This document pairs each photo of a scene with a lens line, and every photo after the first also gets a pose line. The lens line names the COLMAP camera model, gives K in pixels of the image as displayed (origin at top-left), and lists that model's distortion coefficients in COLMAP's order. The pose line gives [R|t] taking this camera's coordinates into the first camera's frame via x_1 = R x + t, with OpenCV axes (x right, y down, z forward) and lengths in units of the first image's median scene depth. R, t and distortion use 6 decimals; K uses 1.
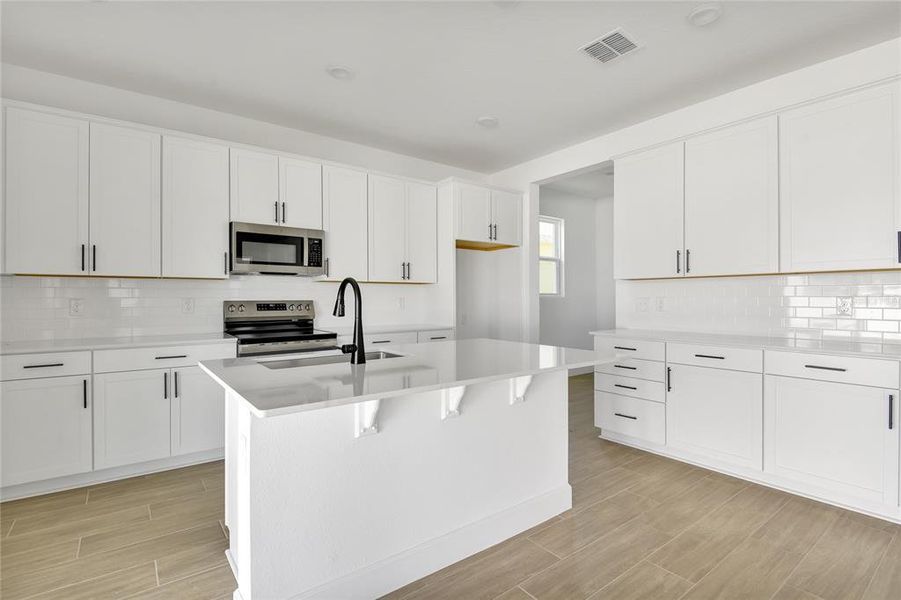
lens RADIAL K [[447.0, 0, 450.8], [0, 447.0, 294.9], [0, 0, 1]] dist [0.003303, 0.000247]
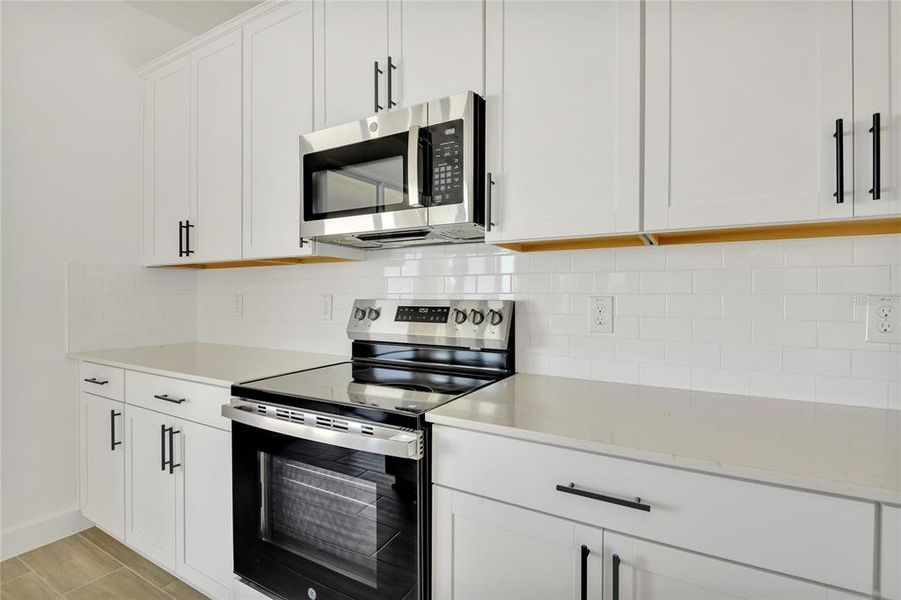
lens RADIAL K [[447.0, 0, 450.8], [0, 447.0, 294.9], [0, 0, 1]] dist [0.003303, 0.000247]
pose [[0.379179, 0.000840, -0.925323, 0.014299], [0.005580, 0.999979, 0.003194, 0.003931], [0.925307, -0.006374, 0.379166, 0.896237]]
